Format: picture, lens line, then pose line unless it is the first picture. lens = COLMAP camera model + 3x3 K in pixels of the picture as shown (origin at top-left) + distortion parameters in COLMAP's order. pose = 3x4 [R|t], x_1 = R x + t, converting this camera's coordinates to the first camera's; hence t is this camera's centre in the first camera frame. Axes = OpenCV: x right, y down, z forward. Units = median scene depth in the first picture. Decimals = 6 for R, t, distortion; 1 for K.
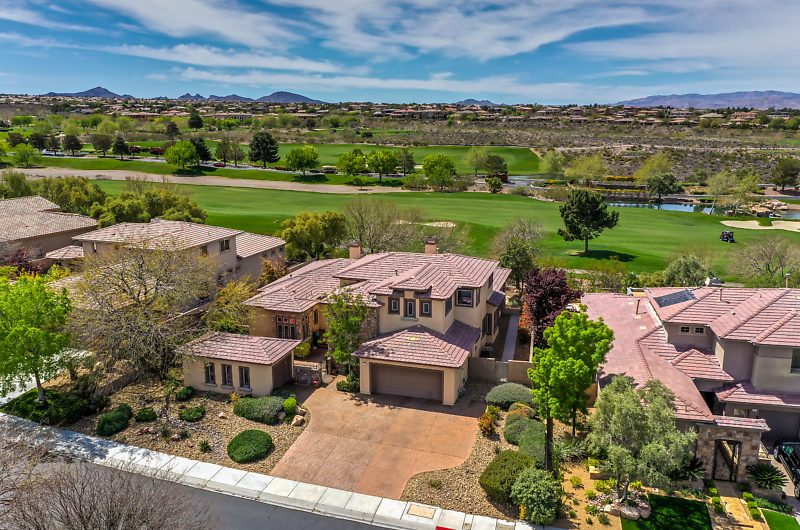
lens RADIAL K [[637.9, 0, 396.2], [0, 637.9, 267.1], [0, 0, 1]] dist [0.011792, -0.001849]
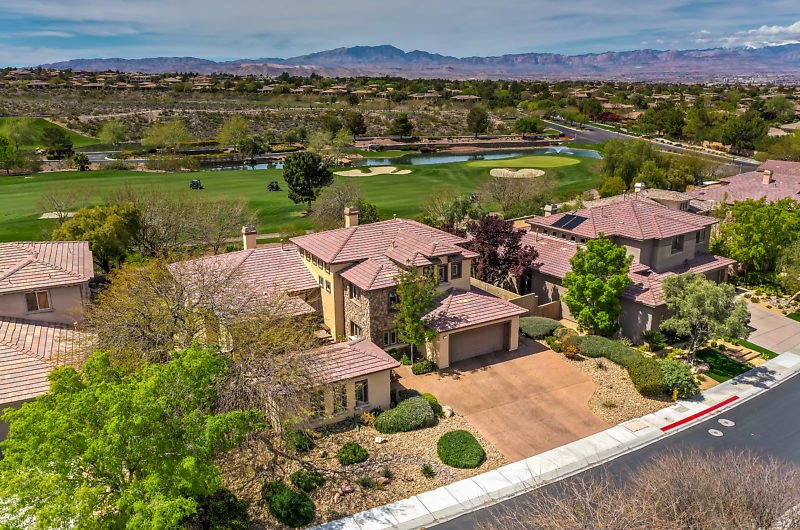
lens RADIAL K [[637.9, 0, 404.3], [0, 637.9, 260.5], [0, 0, 1]] dist [0.011792, -0.001849]
pose [[0.684659, -0.201883, 0.700346, -0.710094], [0.172414, 0.978464, 0.113502, -0.078647], [-0.708177, 0.043039, 0.704722, 0.340880]]
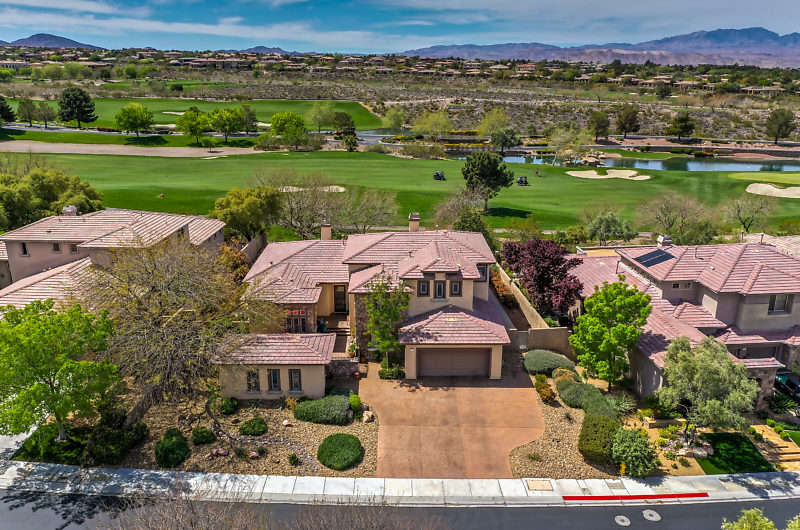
lens RADIAL K [[637.9, 0, 400.3], [0, 637.9, 265.8], [0, 0, 1]] dist [0.011792, -0.001849]
pose [[0.951129, -0.086123, 0.296542, -0.335798], [0.064153, 0.994478, 0.083058, -0.061421], [-0.302058, -0.059975, 0.951401, 0.055591]]
